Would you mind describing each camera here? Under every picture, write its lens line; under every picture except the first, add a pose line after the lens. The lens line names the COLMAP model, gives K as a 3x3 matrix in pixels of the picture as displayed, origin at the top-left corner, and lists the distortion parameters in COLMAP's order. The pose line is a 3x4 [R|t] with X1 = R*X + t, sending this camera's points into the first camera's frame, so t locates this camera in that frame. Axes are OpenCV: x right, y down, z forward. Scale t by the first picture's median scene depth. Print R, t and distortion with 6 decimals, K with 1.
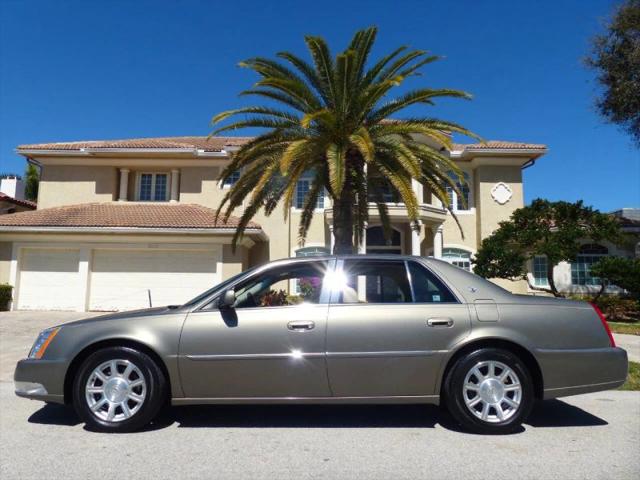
lens RADIAL K [[476.1, 0, 314.6], [0, 476.1, 234.2], [0, 0, 1]] dist [-0.026564, 0.016774]
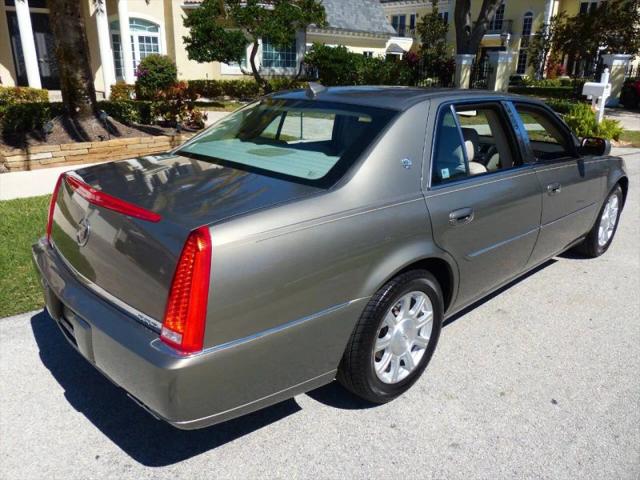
lens RADIAL K [[476.1, 0, 313.5], [0, 476.1, 235.8], [0, 0, 1]] dist [-0.026564, 0.016774]
pose [[0.737384, -0.222582, 0.637747, -0.101737], [-0.095839, 0.900121, 0.424966, -0.007831], [-0.668640, -0.374484, 0.642403, 0.128302]]
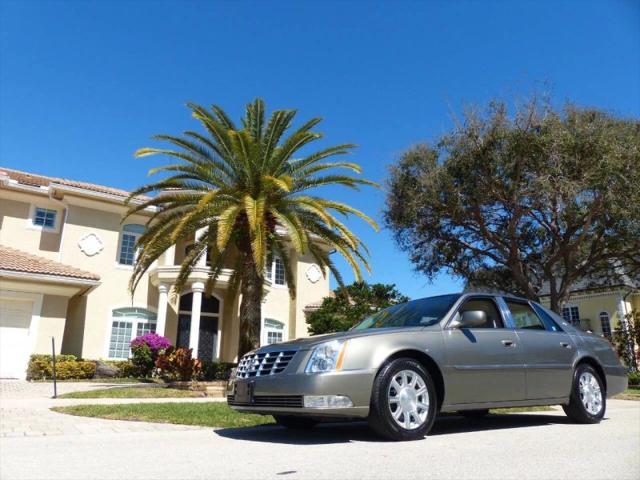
lens RADIAL K [[476.1, 0, 320.4], [0, 476.1, 229.3], [0, 0, 1]] dist [-0.026564, 0.016774]
pose [[0.836759, 0.162996, 0.522749, -0.211974], [-0.070017, 0.978681, -0.193083, 0.031116], [-0.543077, 0.124962, 0.830333, 0.030796]]
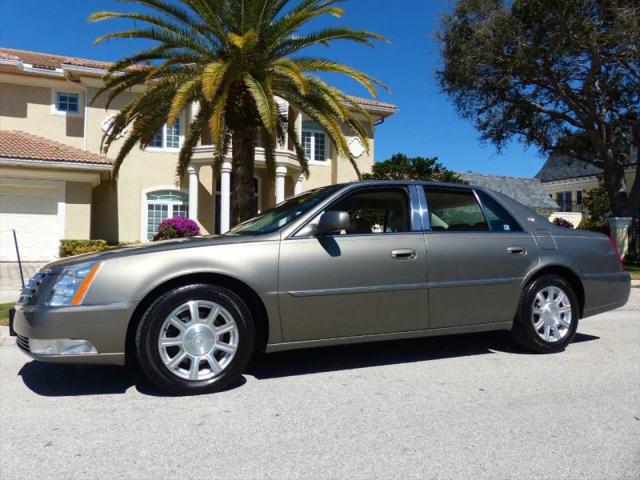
lens RADIAL K [[476.1, 0, 318.5], [0, 476.1, 239.0], [0, 0, 1]] dist [-0.026564, 0.016774]
pose [[0.923360, 0.006286, 0.383883, -0.094206], [-0.048947, 0.993635, 0.101460, 0.014246], [-0.380802, -0.112474, 0.917790, 0.042505]]
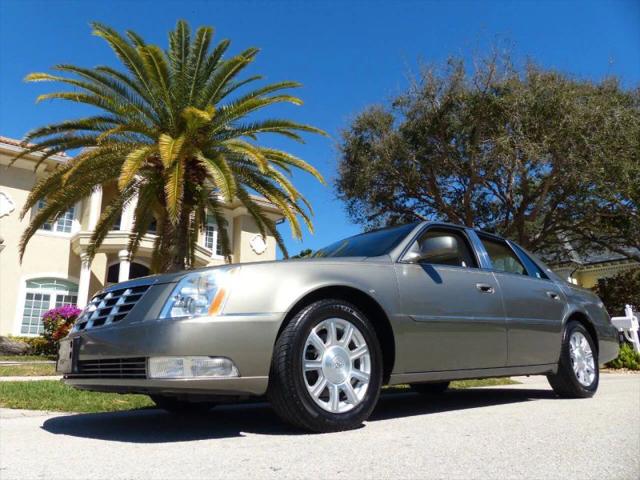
lens RADIAL K [[476.1, 0, 314.2], [0, 476.1, 229.9], [0, 0, 1]] dist [-0.026564, 0.016774]
pose [[0.788972, 0.149398, 0.595990, -0.152077], [-0.066810, 0.985097, -0.158494, 0.044660], [-0.610786, 0.085229, 0.787195, 0.085565]]
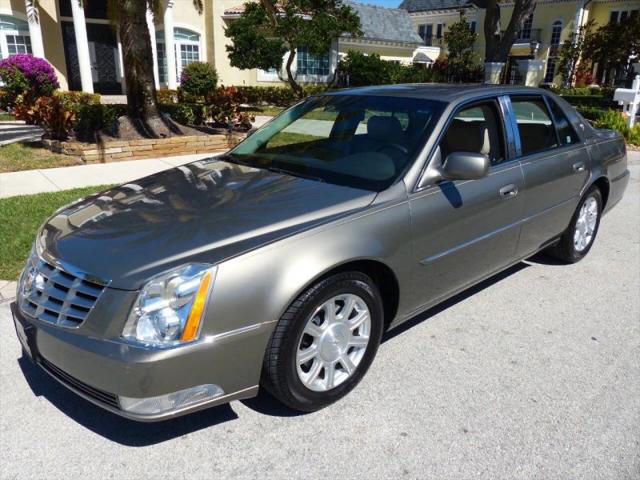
lens RADIAL K [[476.1, 0, 310.4], [0, 476.1, 236.1], [0, 0, 1]] dist [-0.026564, 0.016774]
pose [[0.771294, -0.198124, 0.604857, -0.136057], [-0.092322, 0.905442, 0.414309, -0.005753], [-0.629747, -0.375396, 0.680071, 0.117432]]
